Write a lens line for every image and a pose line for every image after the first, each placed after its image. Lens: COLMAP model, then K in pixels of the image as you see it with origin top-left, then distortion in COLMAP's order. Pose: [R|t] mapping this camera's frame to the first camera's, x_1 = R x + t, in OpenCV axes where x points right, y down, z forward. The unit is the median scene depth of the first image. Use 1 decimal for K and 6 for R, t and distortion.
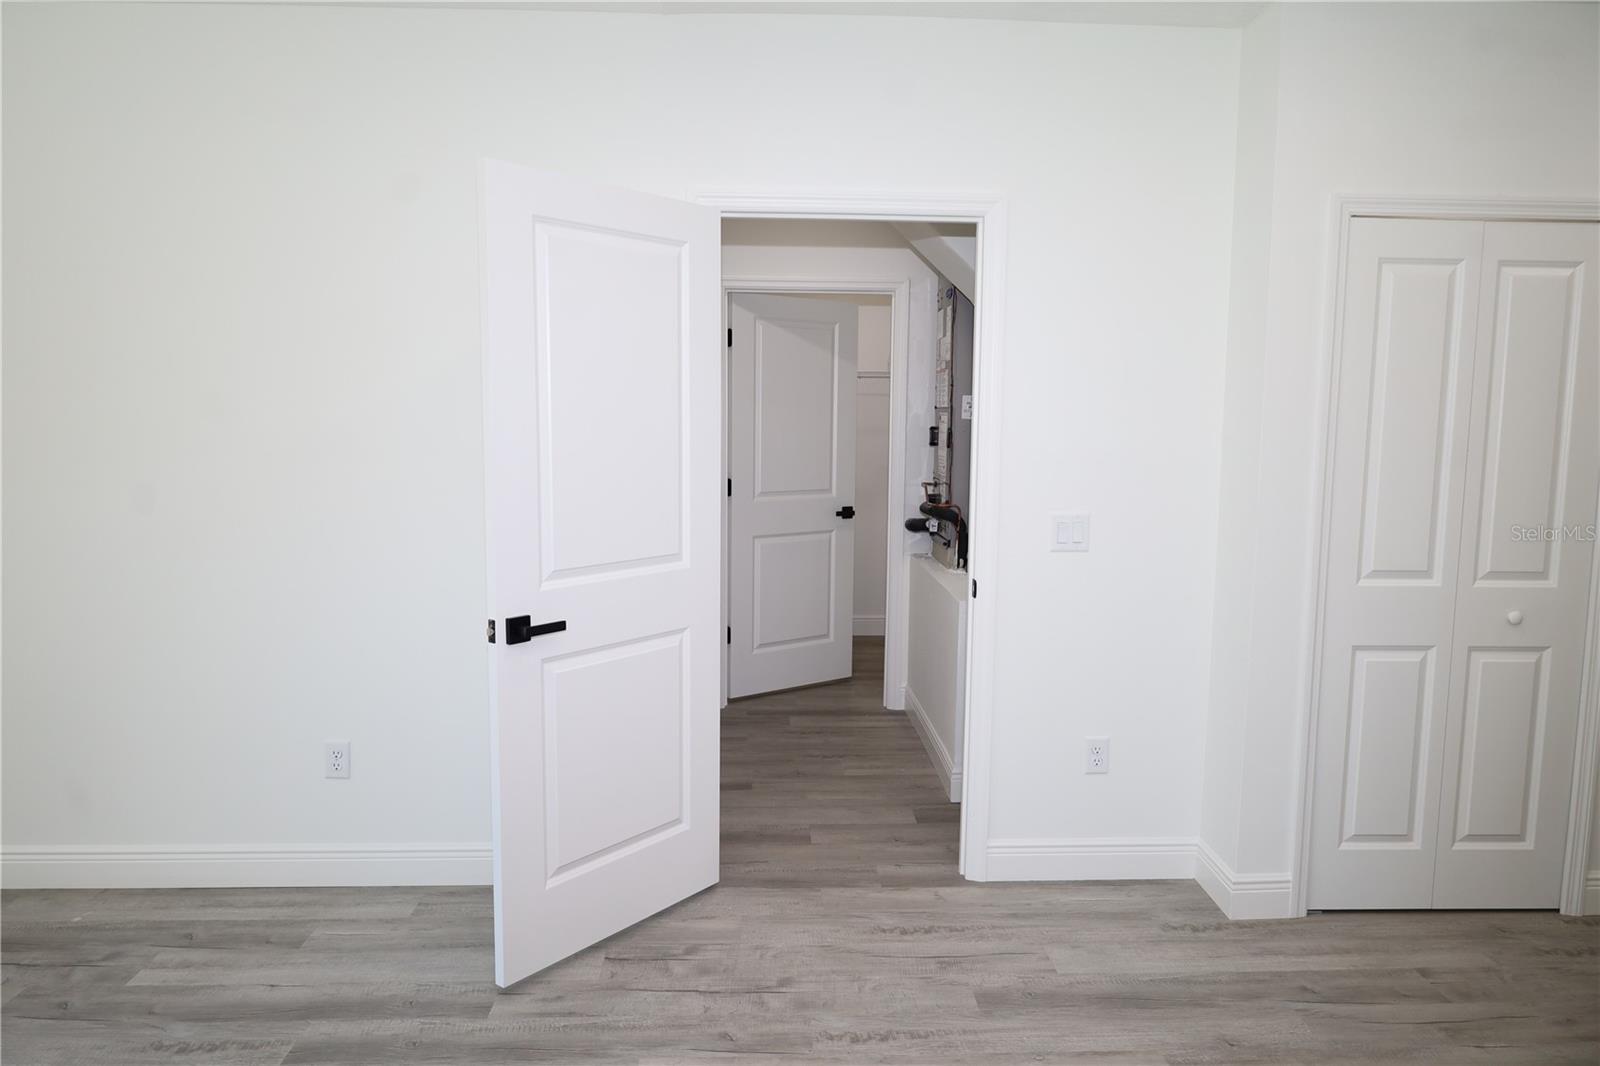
lens RADIAL K [[1089.3, 0, 801.6], [0, 1089.3, 538.9], [0, 0, 1]] dist [-0.001015, -0.011394]
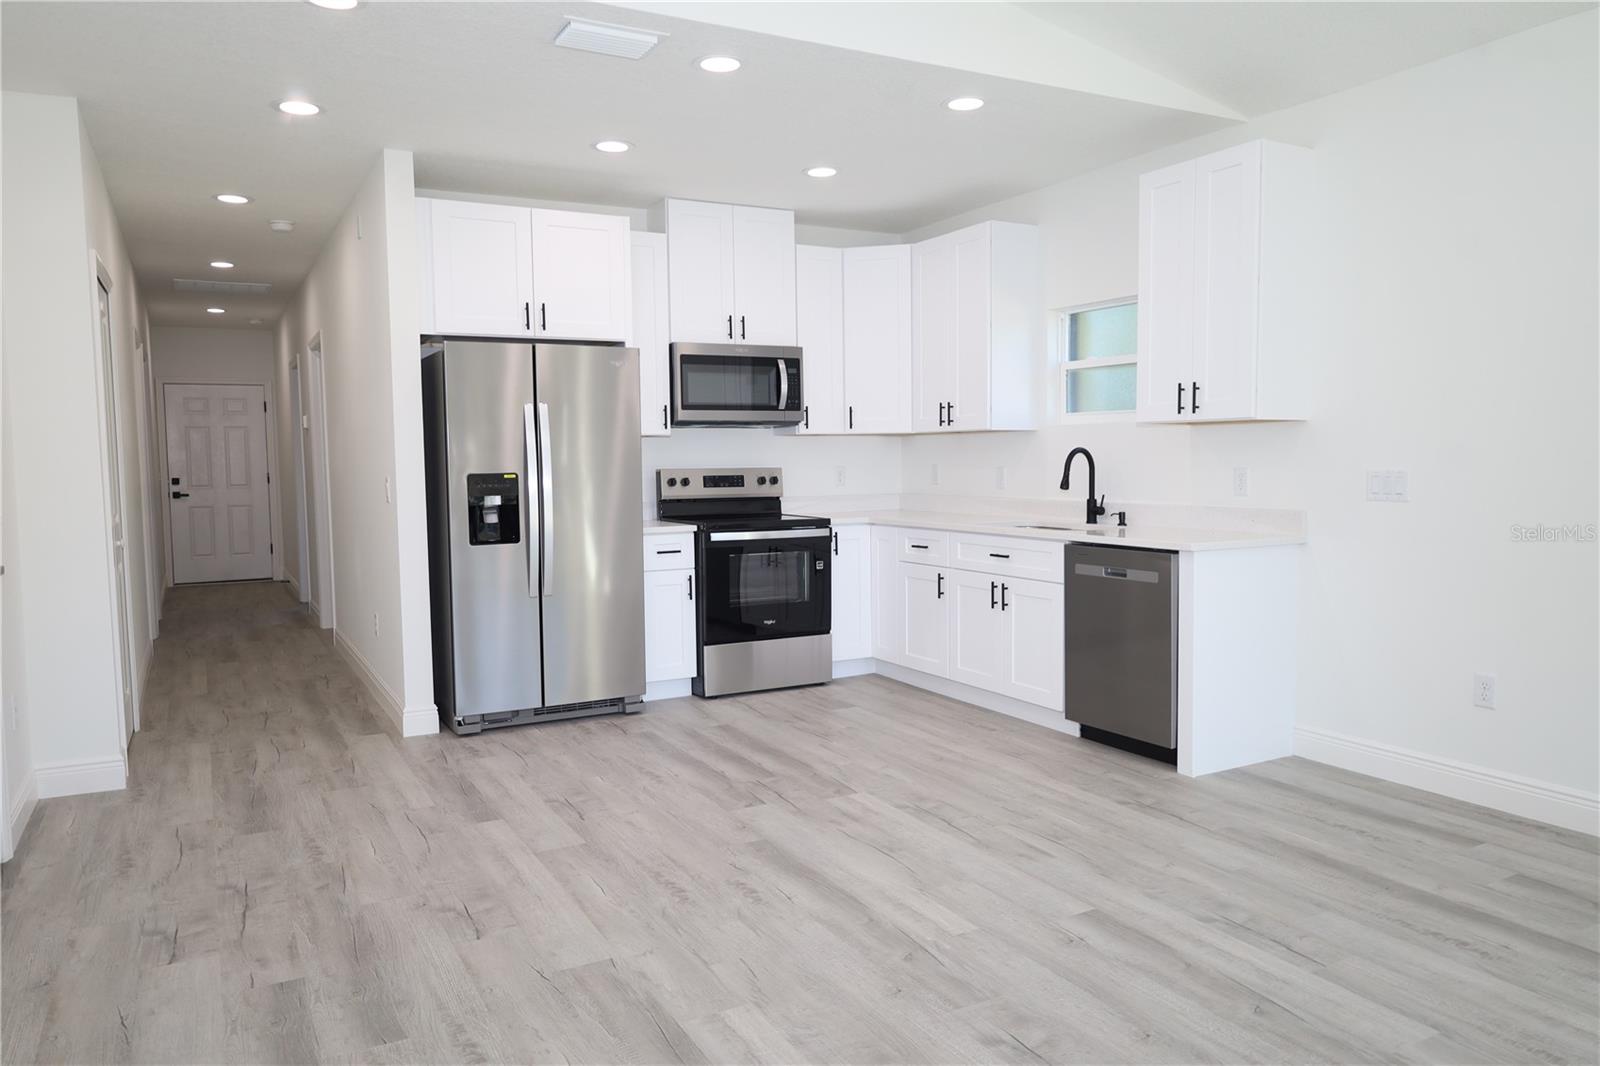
lens RADIAL K [[1089.3, 0, 788.4], [0, 1089.3, 537.4], [0, 0, 1]] dist [-0.001015, -0.011394]
pose [[-0.437359, -0.071011, 0.896479, -1.031049], [0.106995, 0.985688, 0.130277, -0.032519], [-0.892899, 0.152896, -0.423501, 0.732580]]
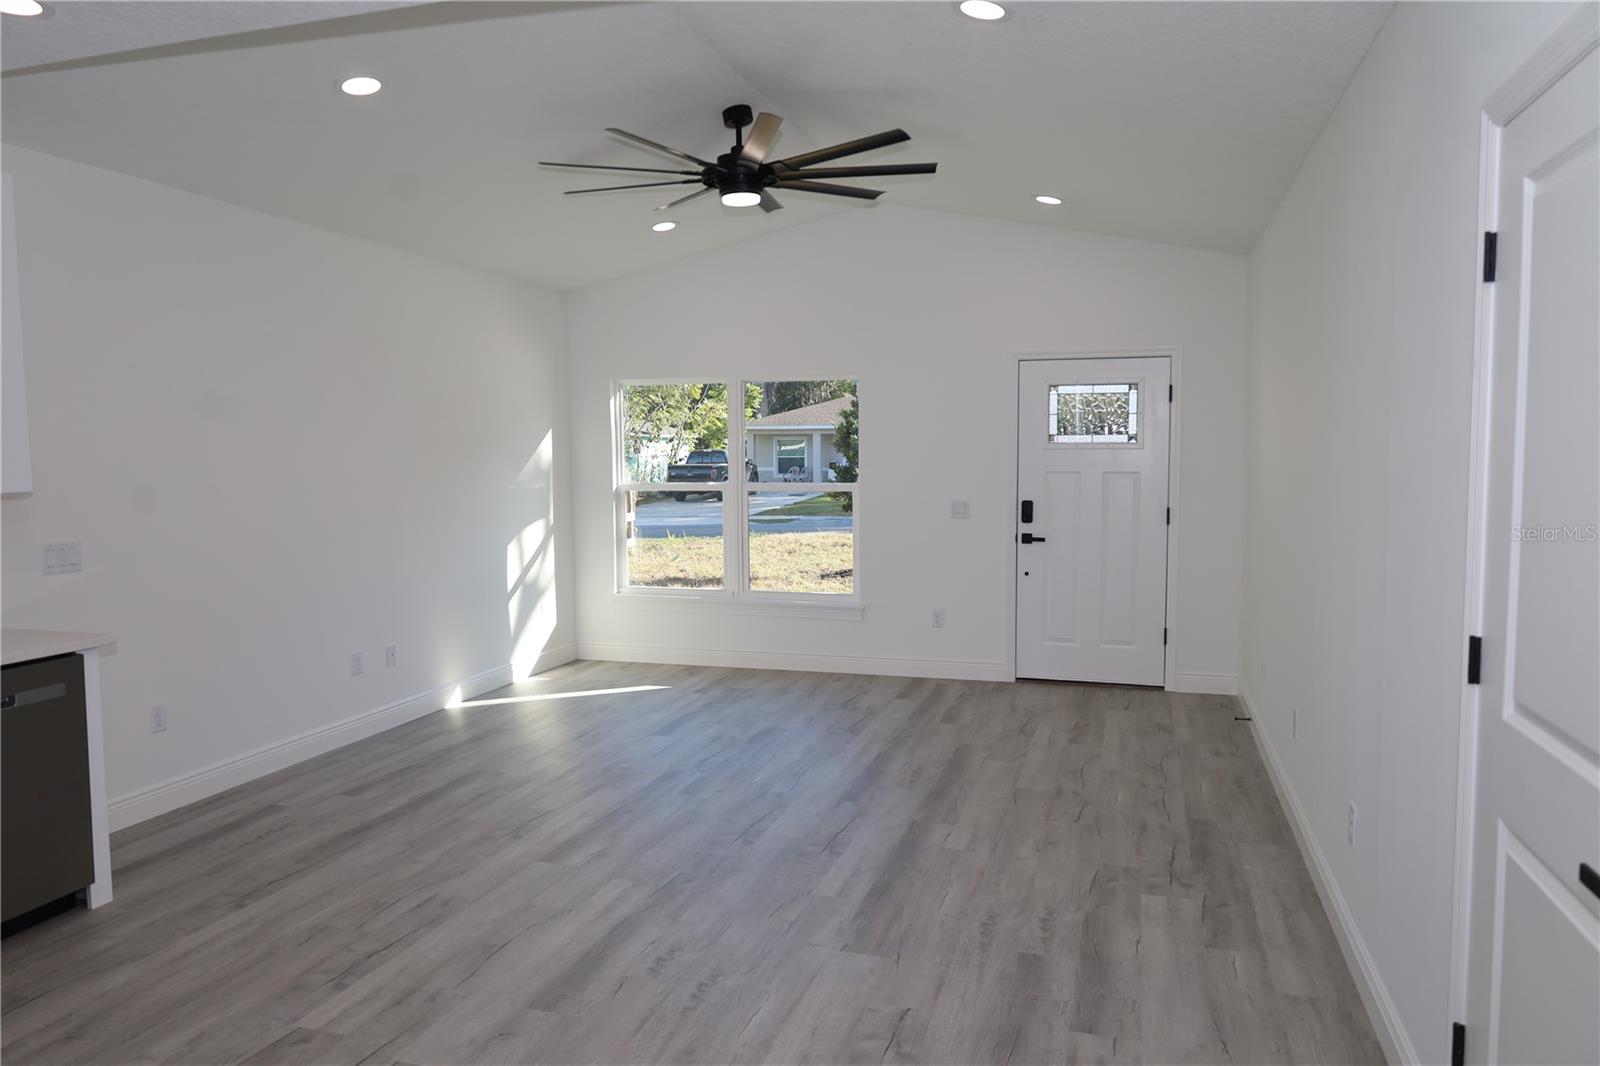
lens RADIAL K [[1089.3, 0, 799.9], [0, 1089.3, 529.7], [0, 0, 1]] dist [-0.001015, -0.011394]
pose [[-0.338422, 0.063050, -0.938880, 0.586034], [-0.099703, 0.989734, 0.102403, -0.097766], [0.935698, 0.128265, -0.328661, 0.790665]]
